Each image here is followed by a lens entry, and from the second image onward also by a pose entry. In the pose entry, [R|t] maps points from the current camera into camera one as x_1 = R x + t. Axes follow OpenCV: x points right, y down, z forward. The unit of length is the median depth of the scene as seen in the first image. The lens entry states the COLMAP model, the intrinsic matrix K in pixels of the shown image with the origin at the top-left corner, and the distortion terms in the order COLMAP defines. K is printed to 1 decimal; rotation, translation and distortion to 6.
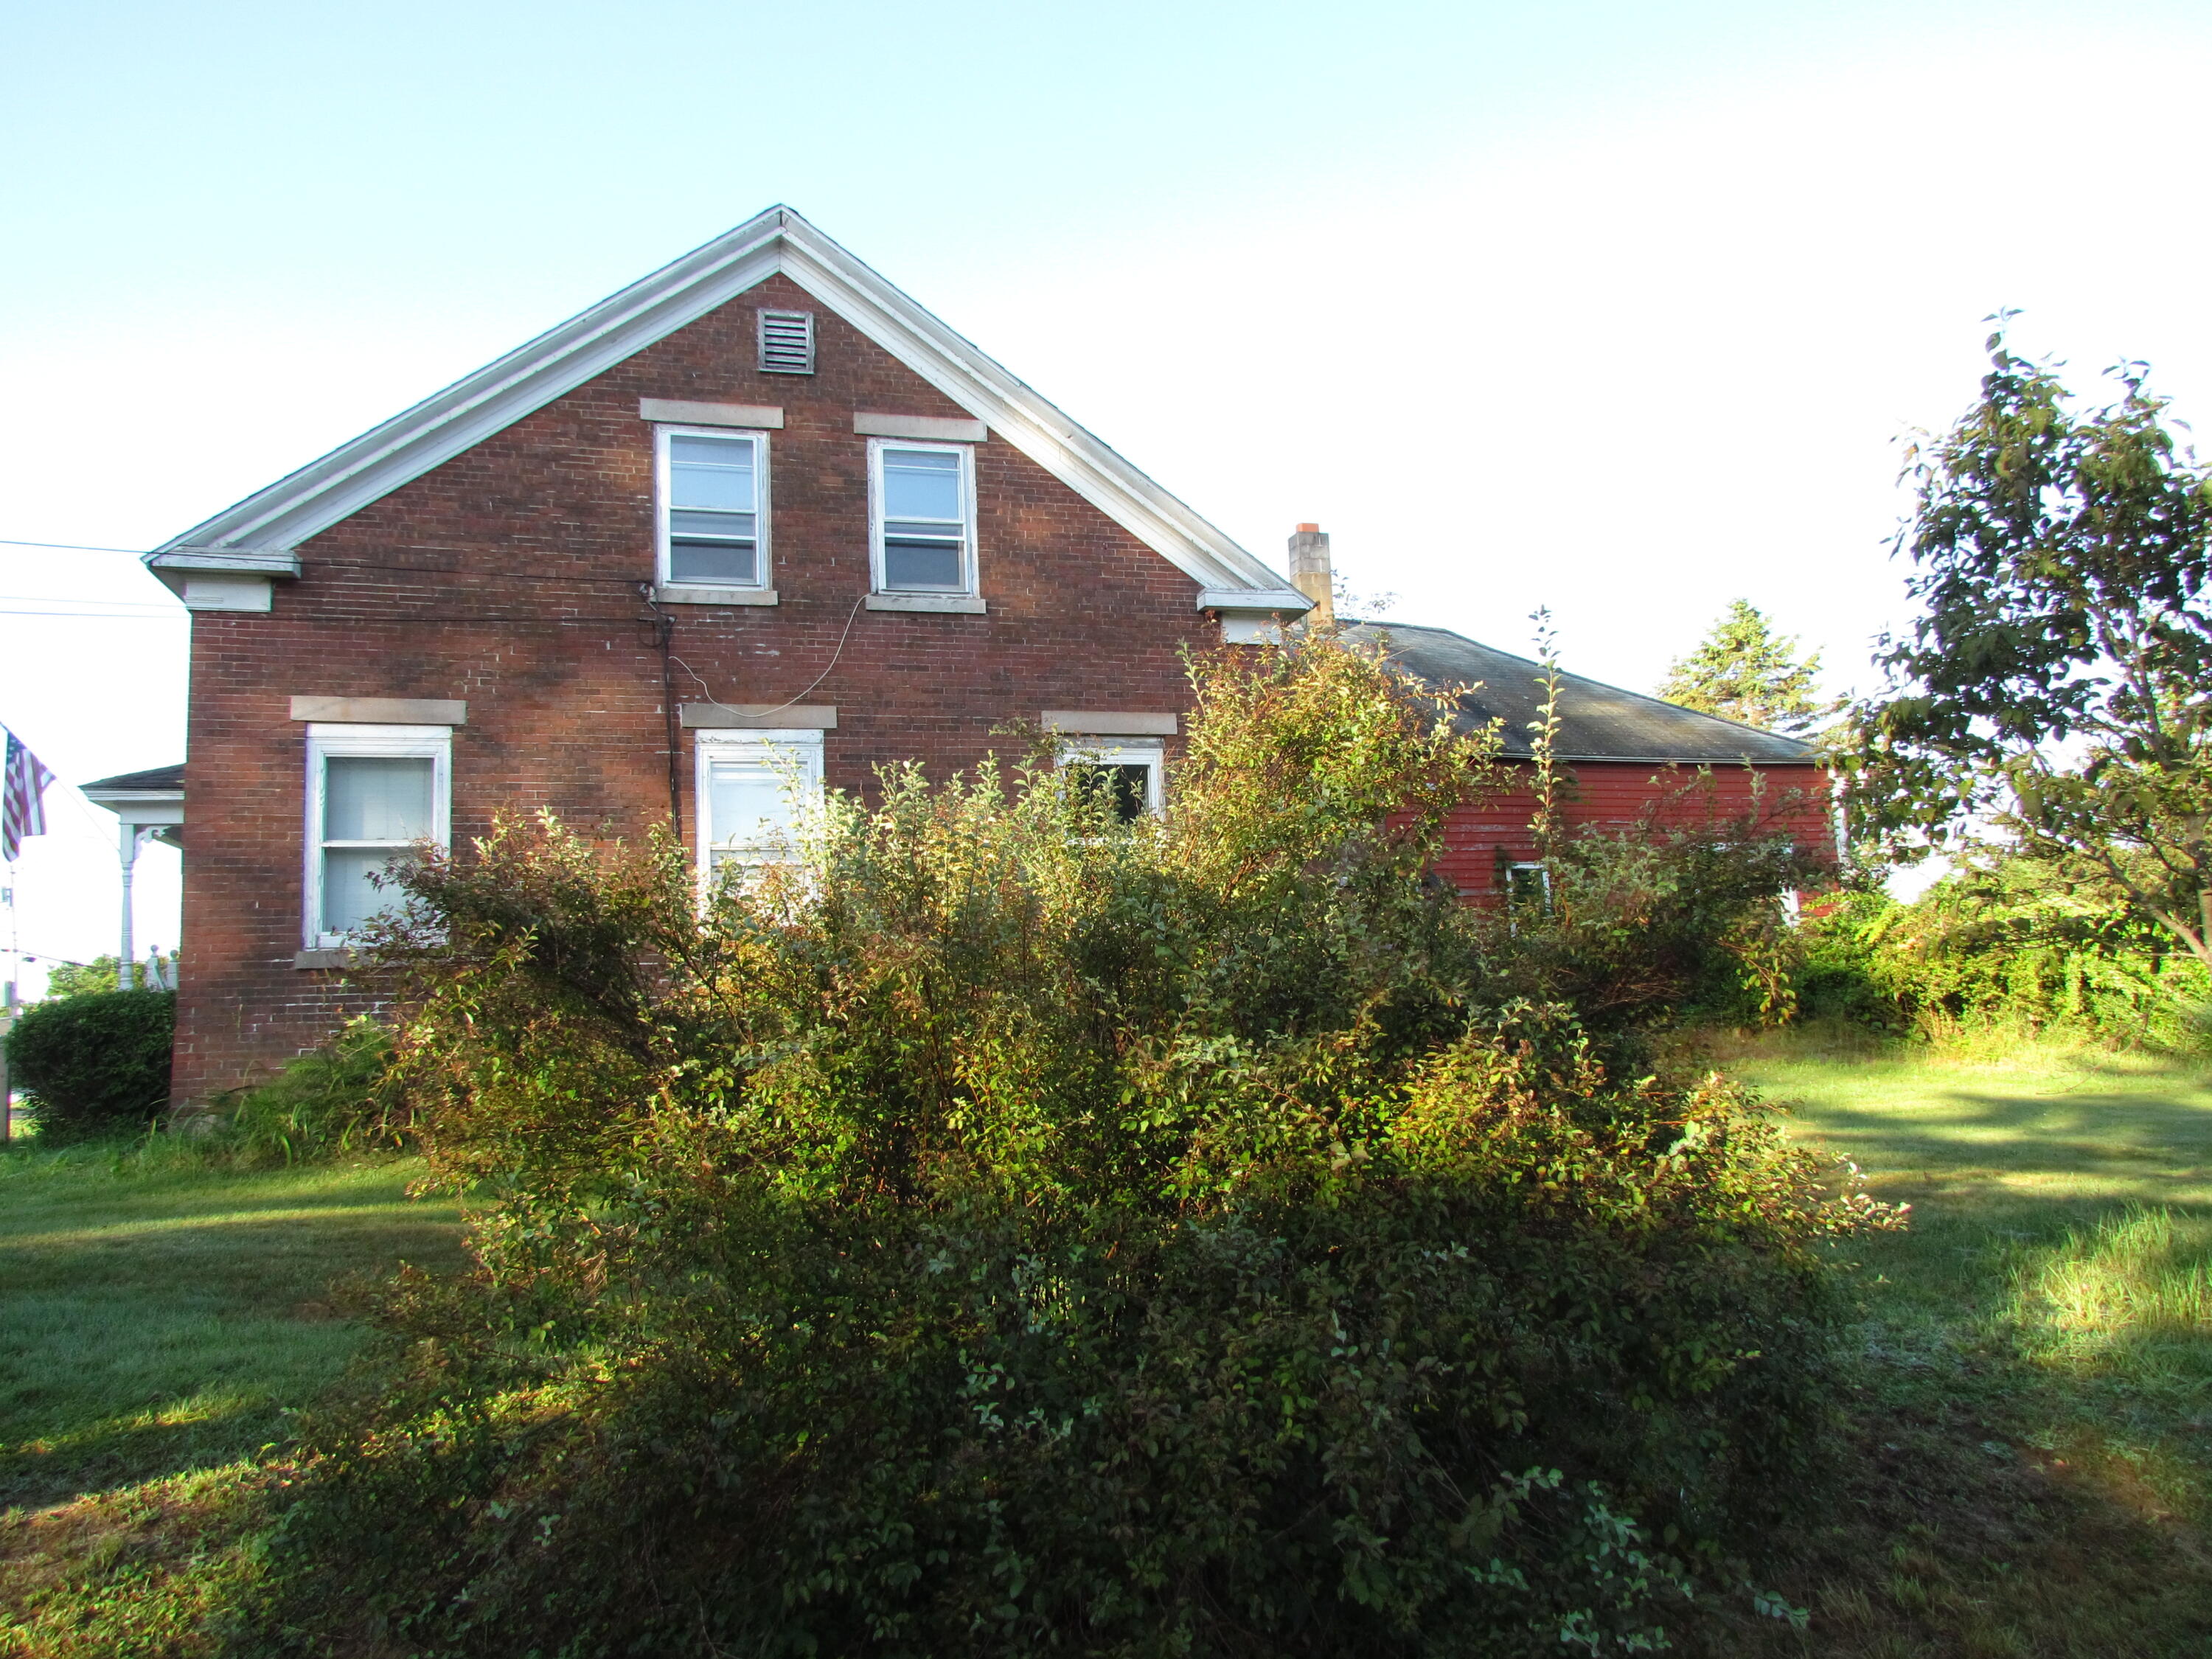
lens RADIAL K [[1591.8, 0, 1114.6], [0, 1591.8, 836.4], [0, 0, 1]] dist [-0.041284, 0.039601]
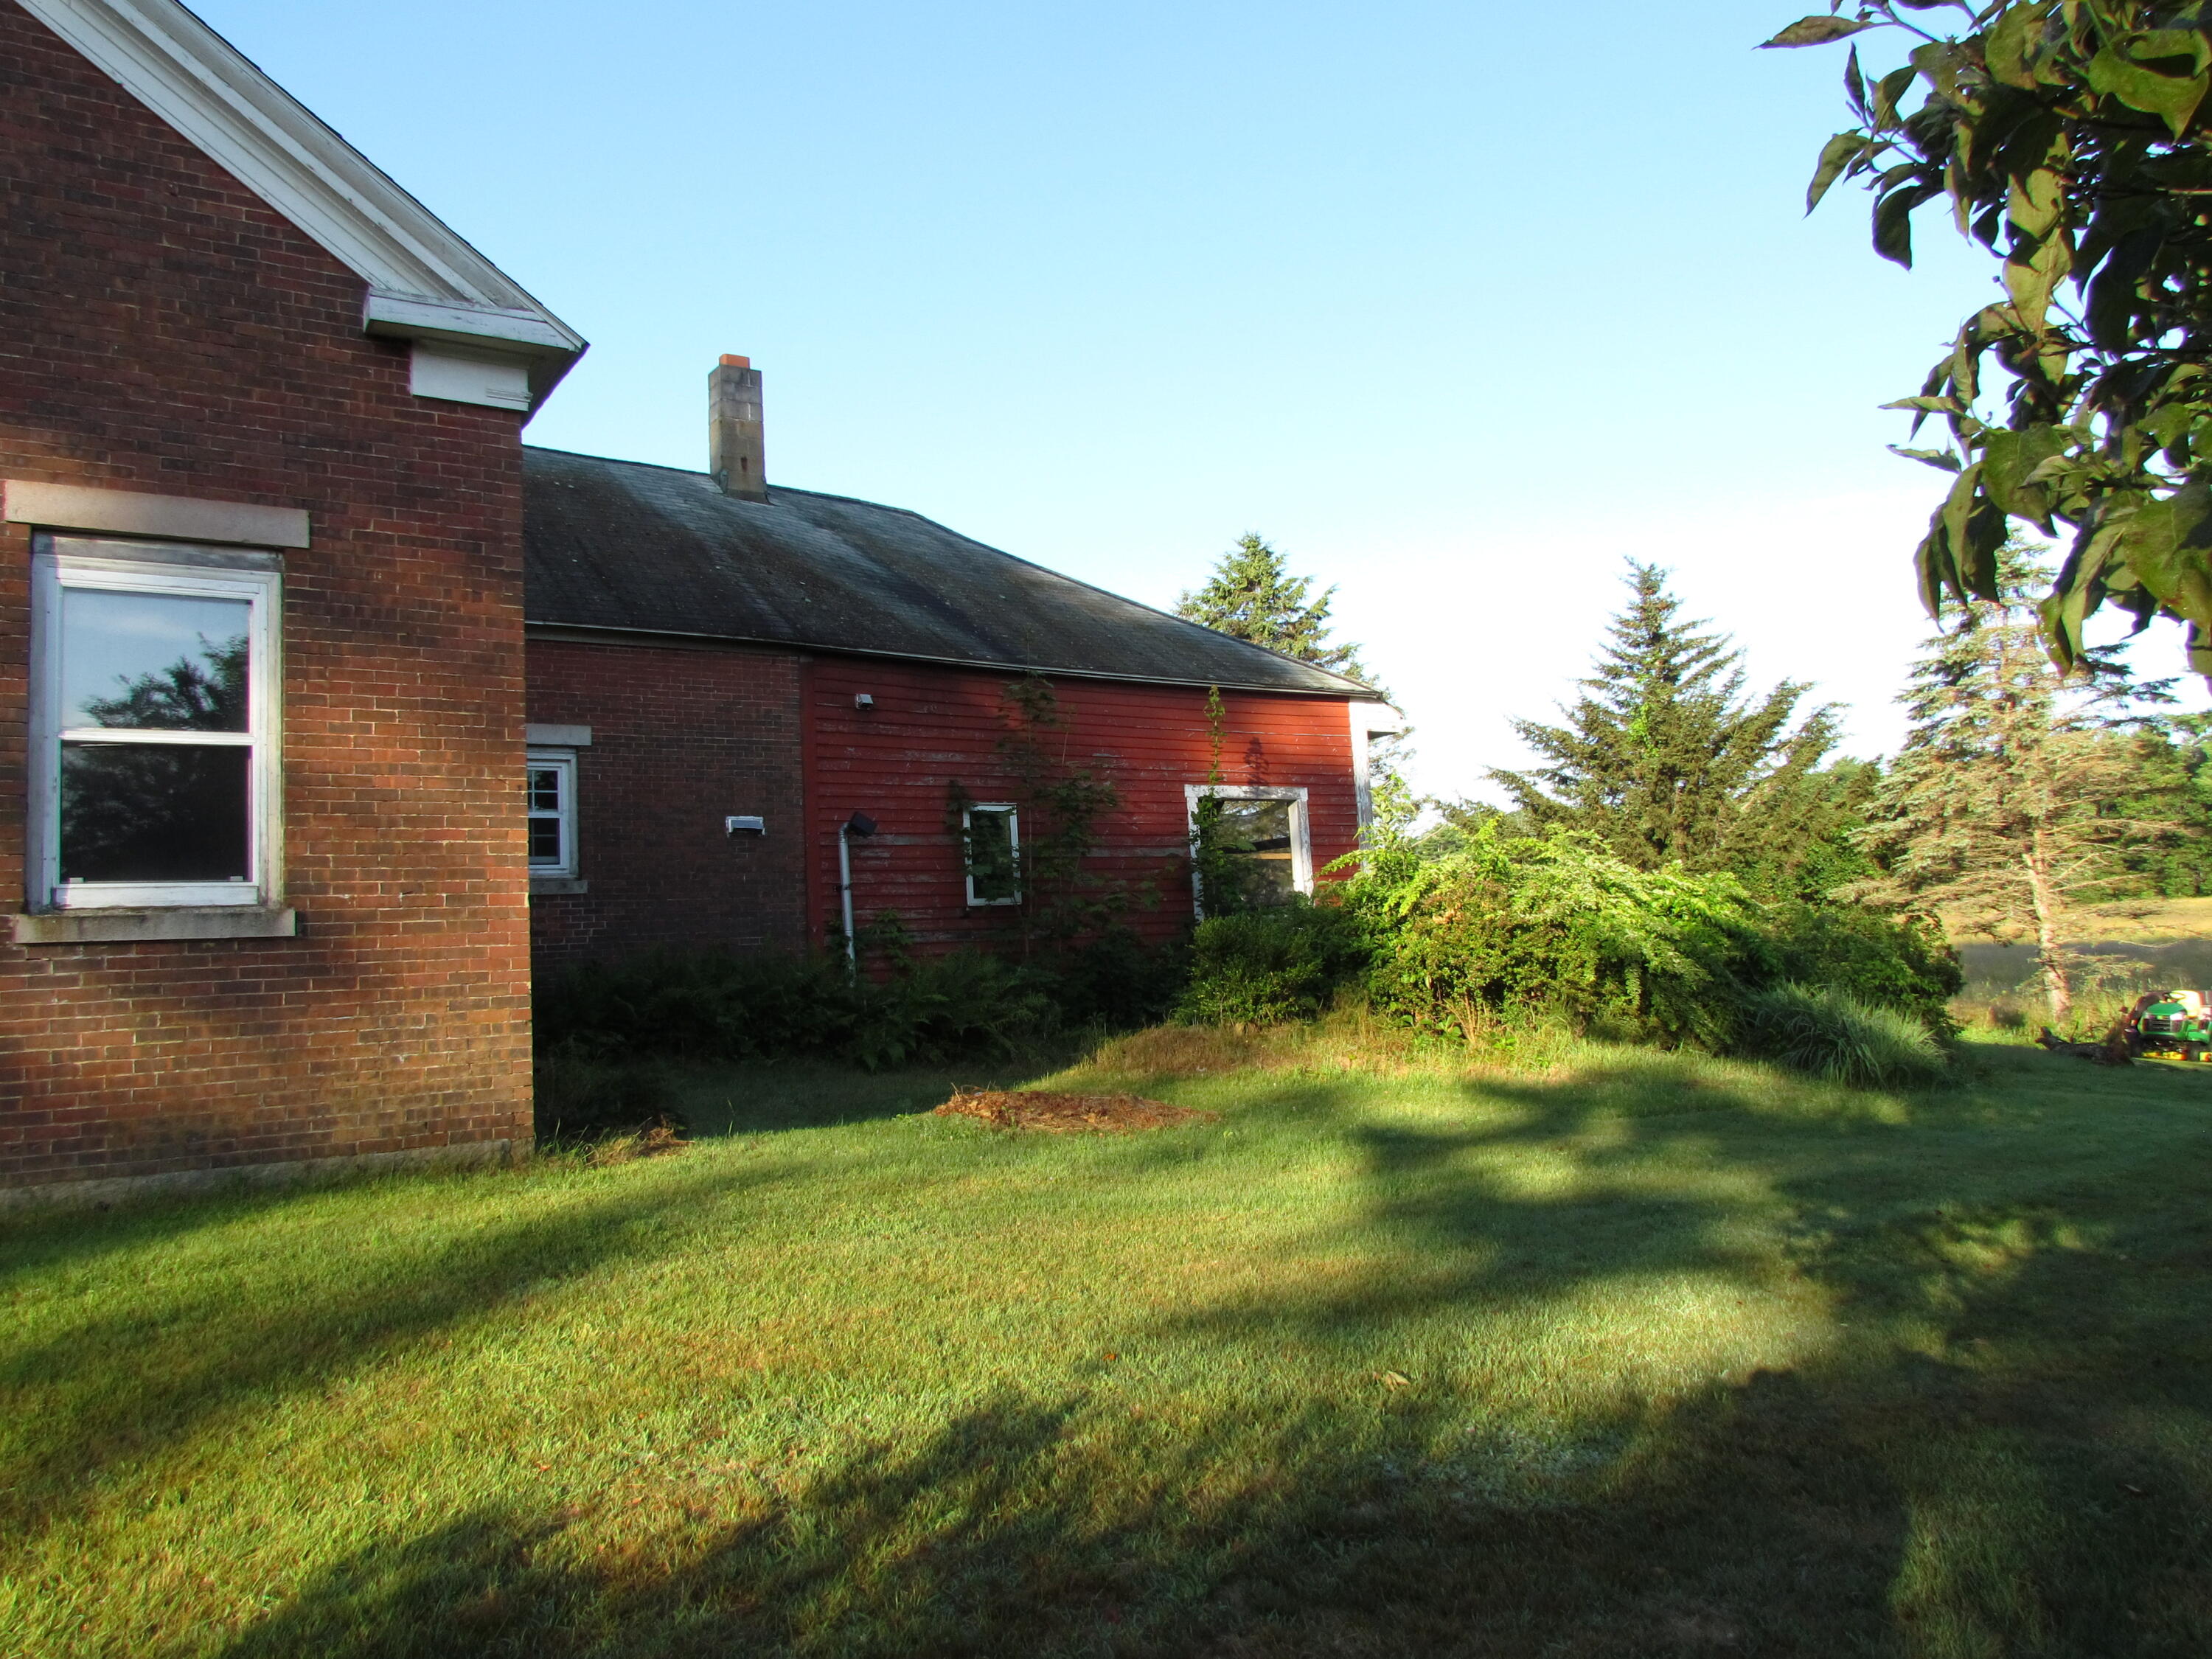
lens RADIAL K [[1591.8, 0, 1114.6], [0, 1591.8, 836.4], [0, 0, 1]] dist [-0.041284, 0.039601]
pose [[0.955795, 0.019567, 0.293382, 0.102372], [-0.030348, 0.999019, 0.032239, 0.006457], [-0.292464, -0.039718, 0.955451, 0.271913]]
